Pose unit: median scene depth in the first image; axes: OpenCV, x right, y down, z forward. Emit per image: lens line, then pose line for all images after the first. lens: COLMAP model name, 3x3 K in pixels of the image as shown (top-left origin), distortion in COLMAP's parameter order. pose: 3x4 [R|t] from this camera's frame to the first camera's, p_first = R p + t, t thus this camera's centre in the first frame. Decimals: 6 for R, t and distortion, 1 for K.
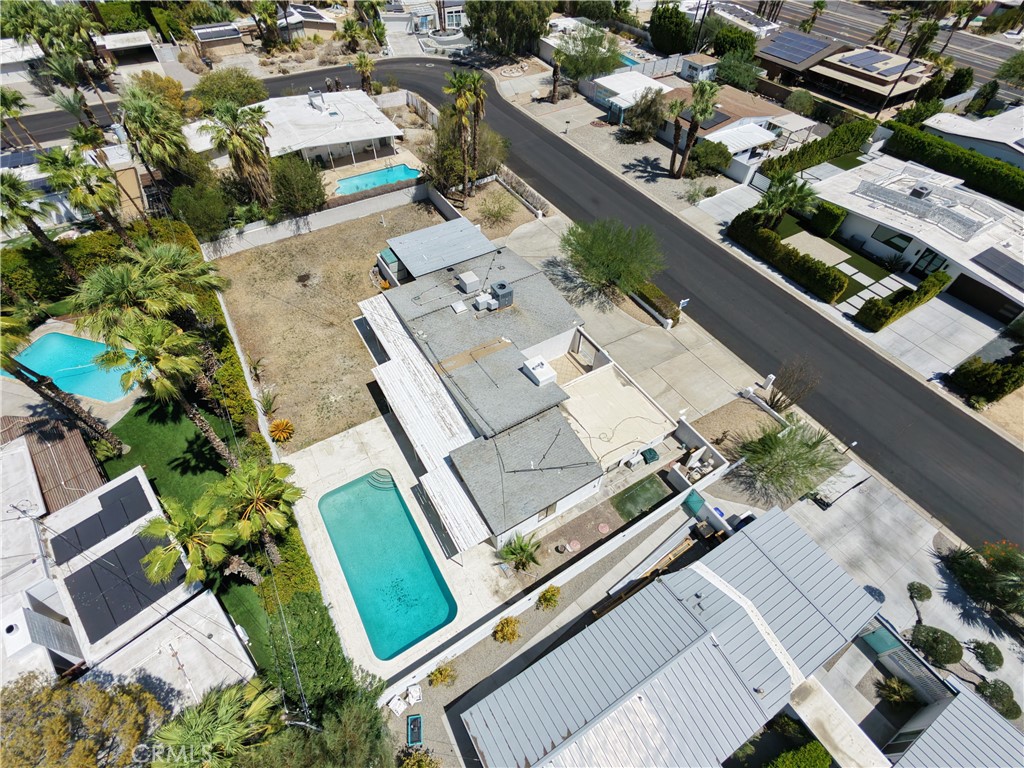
lens RADIAL K [[490.3, 0, 509.9], [0, 490.3, 383.0], [0, 0, 1]] dist [-0.000078, 0.003166]
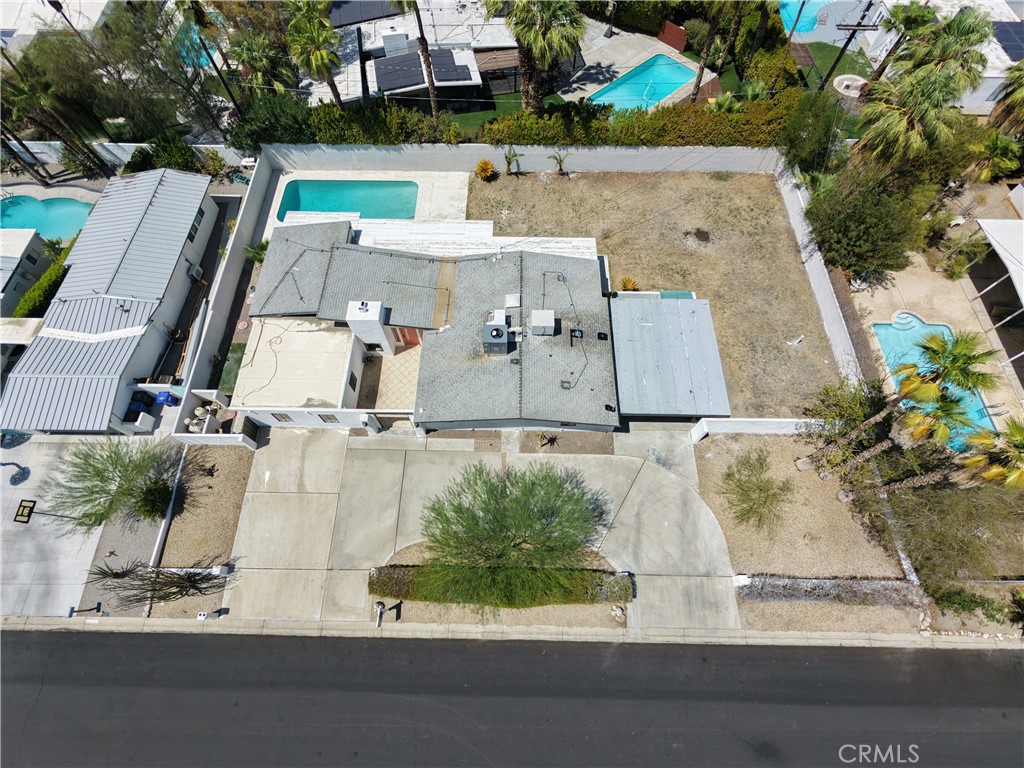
lens RADIAL K [[490.3, 0, 510.2], [0, 490.3, 383.7], [0, 0, 1]] dist [-0.000078, 0.003166]
pose [[-0.530979, 0.753932, -0.386844, 0.260316], [-0.646203, -0.064947, 0.760397, -0.636520], [0.548163, 0.653735, 0.521678, 0.533567]]
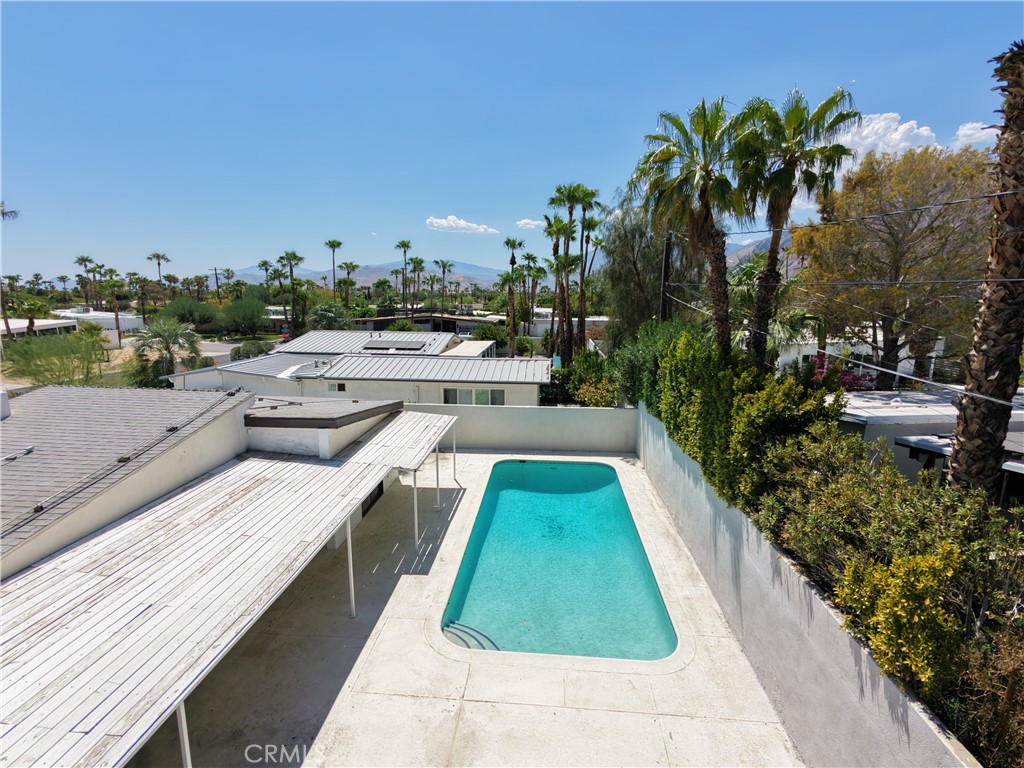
lens RADIAL K [[490.3, 0, 508.7], [0, 490.3, 382.8], [0, 0, 1]] dist [-0.000078, 0.003166]
pose [[-0.809212, -0.123065, 0.574483, -0.305632], [0.435054, 0.531636, 0.726699, -0.075317], [-0.394847, 0.837985, -0.376666, 0.672644]]
